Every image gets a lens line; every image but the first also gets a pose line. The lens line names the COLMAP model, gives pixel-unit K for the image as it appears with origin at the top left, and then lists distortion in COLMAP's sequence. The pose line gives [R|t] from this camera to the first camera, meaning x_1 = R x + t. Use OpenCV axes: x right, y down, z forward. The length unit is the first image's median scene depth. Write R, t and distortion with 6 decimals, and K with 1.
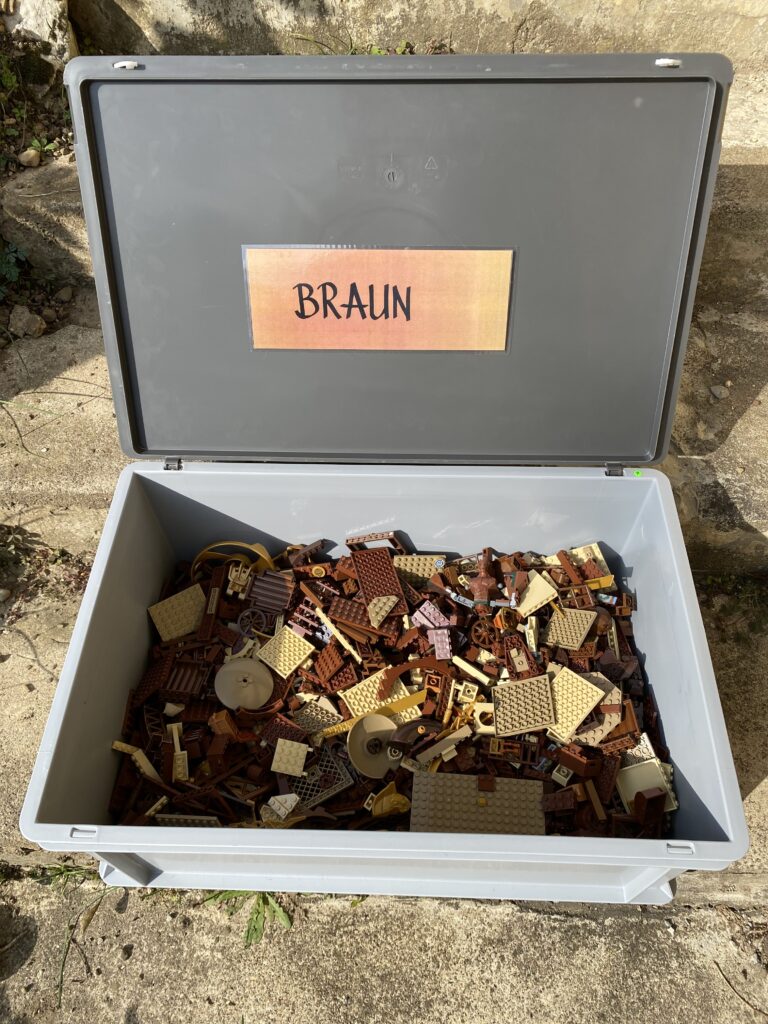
lens RADIAL K [[793.5, 0, 380.2], [0, 793.5, 508.2], [0, 0, 1]] dist [0.019106, -0.017059]
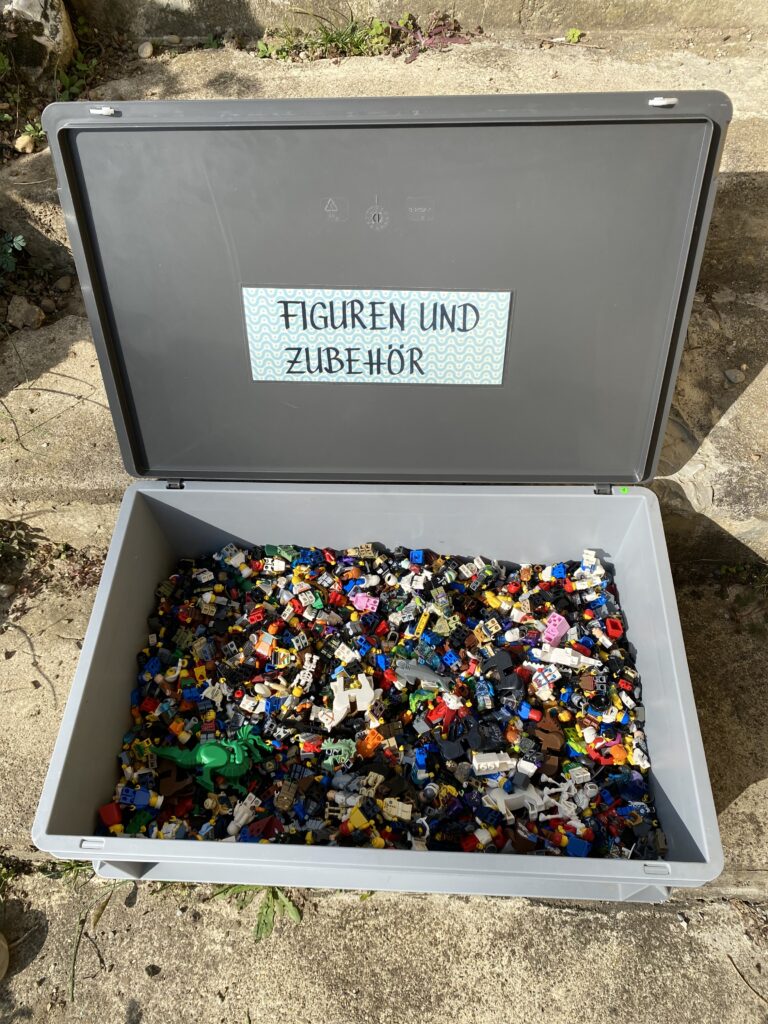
lens RADIAL K [[793.5, 0, 378.7], [0, 793.5, 506.5], [0, 0, 1]] dist [0.019106, -0.017059]
pose [[0.999788, -0.010677, -0.017582, 0.008616], [0.011209, 0.999473, 0.030459, -0.022935], [0.017248, -0.030650, 0.999381, 0.019568]]
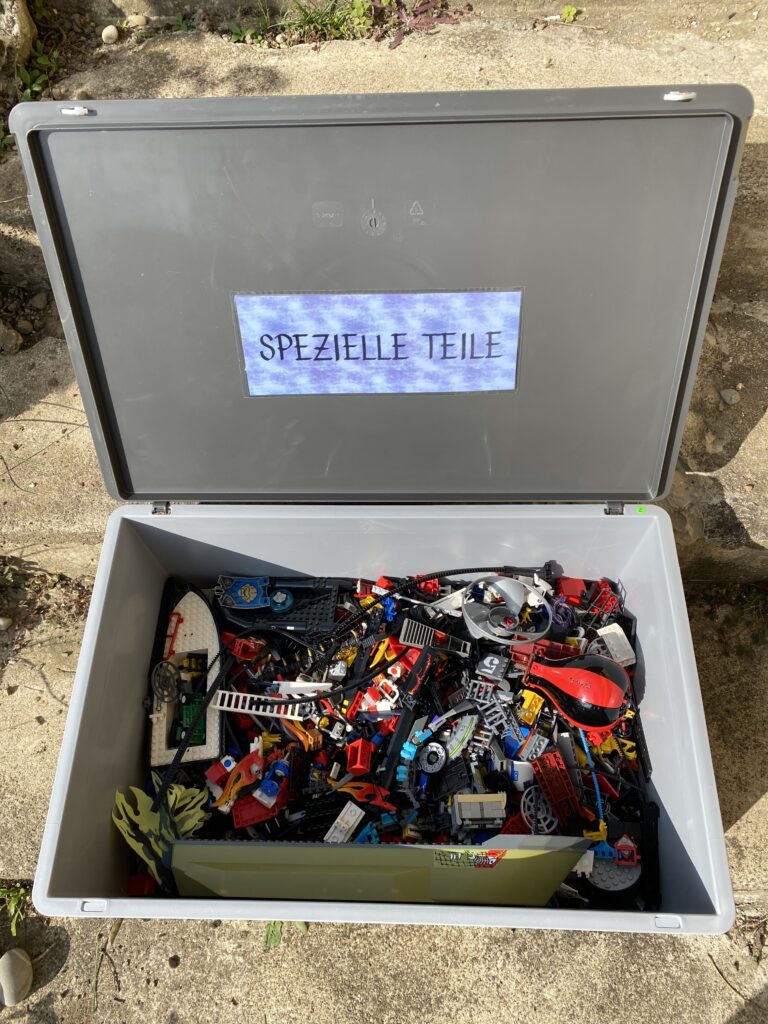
lens RADIAL K [[793.5, 0, 380.5], [0, 793.5, 506.5], [0, 0, 1]] dist [0.019106, -0.017059]
pose [[0.999477, -0.031108, -0.008813, 0.011945], [0.032053, 0.989104, 0.143690, -0.178075], [0.004247, -0.143898, 0.989583, 0.035447]]
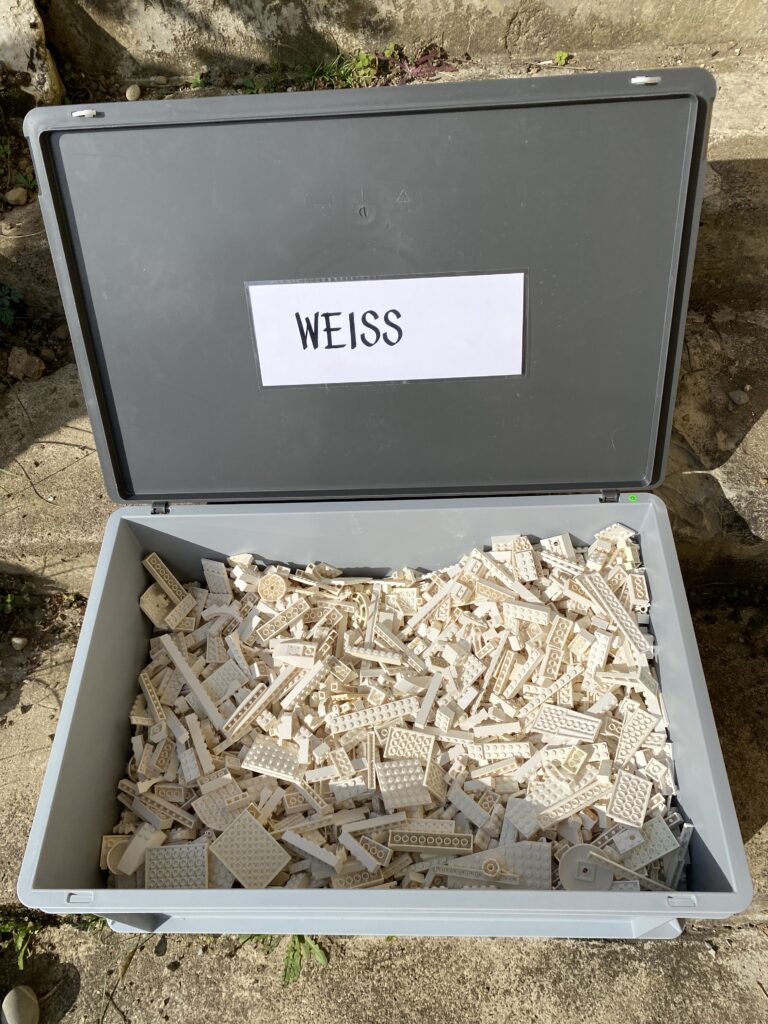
lens RADIAL K [[793.5, 0, 376.2], [0, 793.5, 509.5], [0, 0, 1]] dist [0.019106, -0.017059]
pose [[0.998148, -0.055164, -0.025652, 0.005587], [0.055978, 0.997914, 0.032164, -0.070679], [0.023824, -0.033541, 0.999153, 0.022212]]
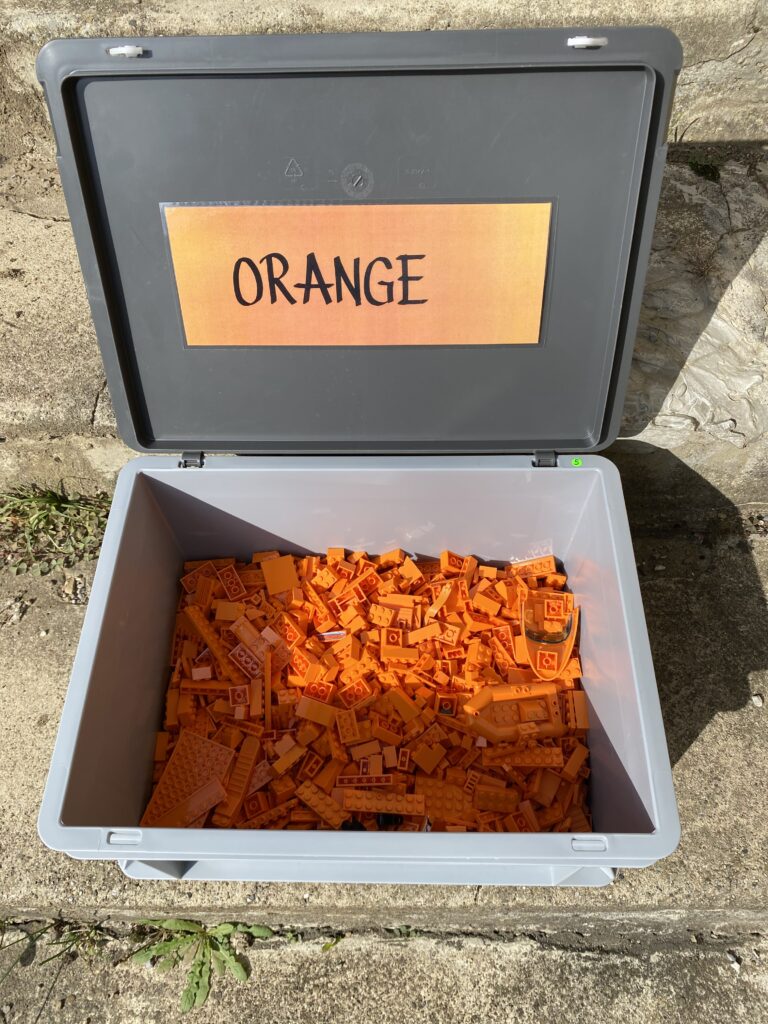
lens RADIAL K [[793.5, 0, 381.5], [0, 793.5, 509.9], [0, 0, 1]] dist [0.019106, -0.017059]
pose [[0.999302, -0.033885, 0.015752, 0.022565], [0.032630, 0.996722, 0.074033, 0.017582], [-0.018209, -0.073468, 0.997131, 0.259537]]
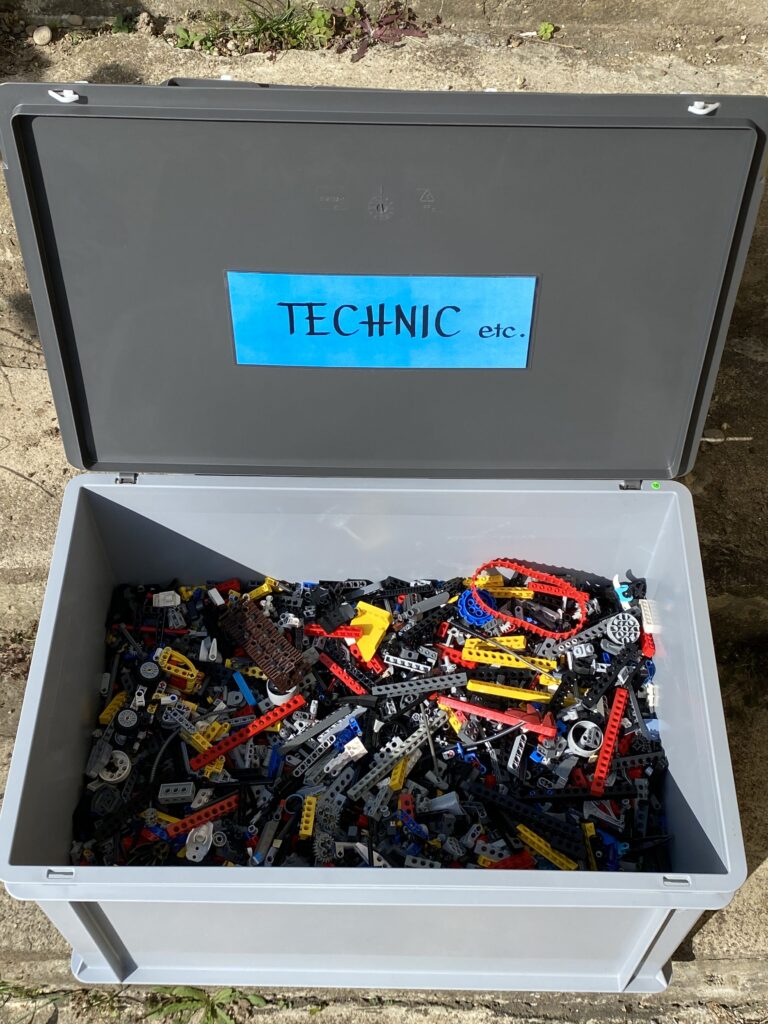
lens RADIAL K [[1350.9, 0, 372.3], [0, 1350.9, 517.5], [0, 0, 1]] dist [0.020227, 0.000000]
pose [[0.999261, -0.016498, 0.034726, -0.009529], [0.015645, 0.999573, 0.024685, -0.106079], [-0.035119, -0.024123, 0.999092, -0.533131]]
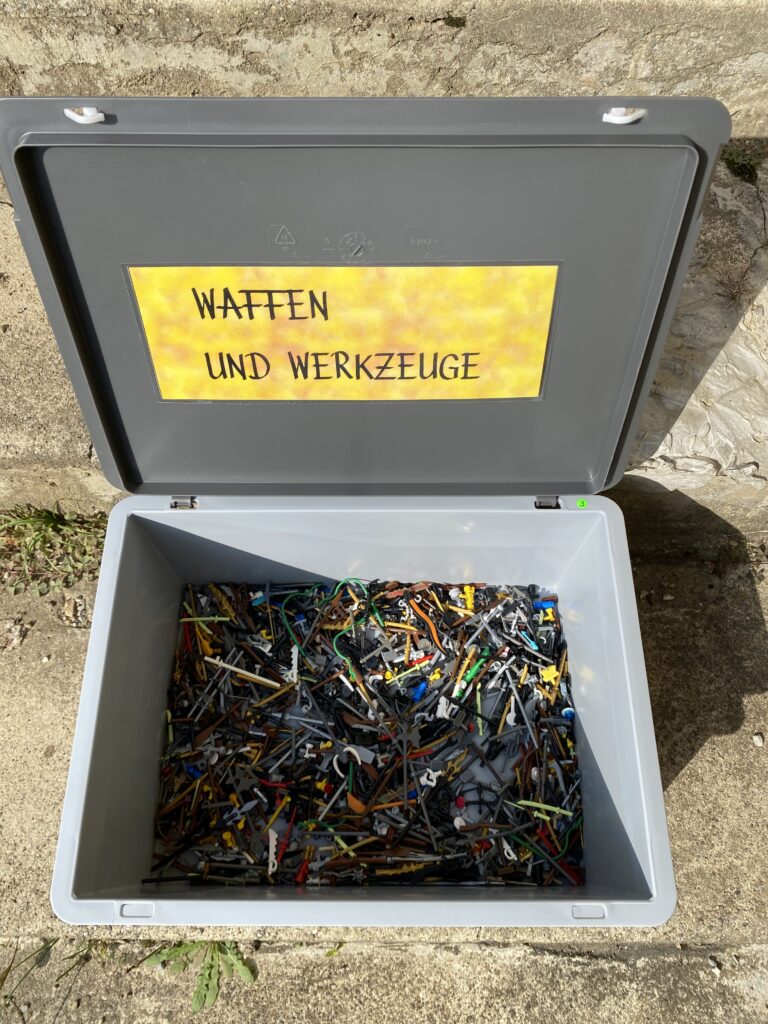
lens RADIAL K [[793.5, 0, 380.1], [0, 793.5, 511.0], [0, 0, 1]] dist [0.019106, -0.017059]
pose [[0.999266, -0.022524, 0.031000, 0.002979], [0.015632, 0.978237, 0.206900, -0.109020], [-0.034985, -0.206263, 0.977871, 0.298960]]
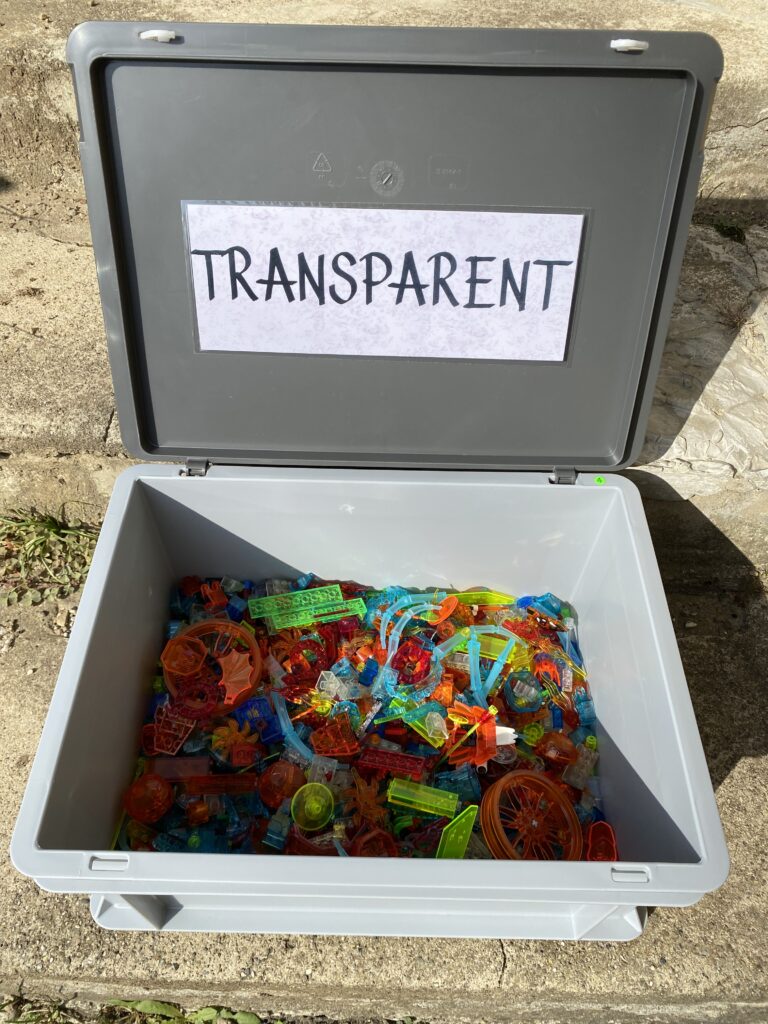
lens RADIAL K [[793.5, 0, 377.1], [0, 793.5, 509.8], [0, 0, 1]] dist [0.019106, -0.017059]
pose [[0.999122, 0.013224, 0.039761, -0.017398], [-0.011749, 0.999242, -0.037109, 0.066267], [-0.040222, 0.036609, 0.998520, 0.298178]]
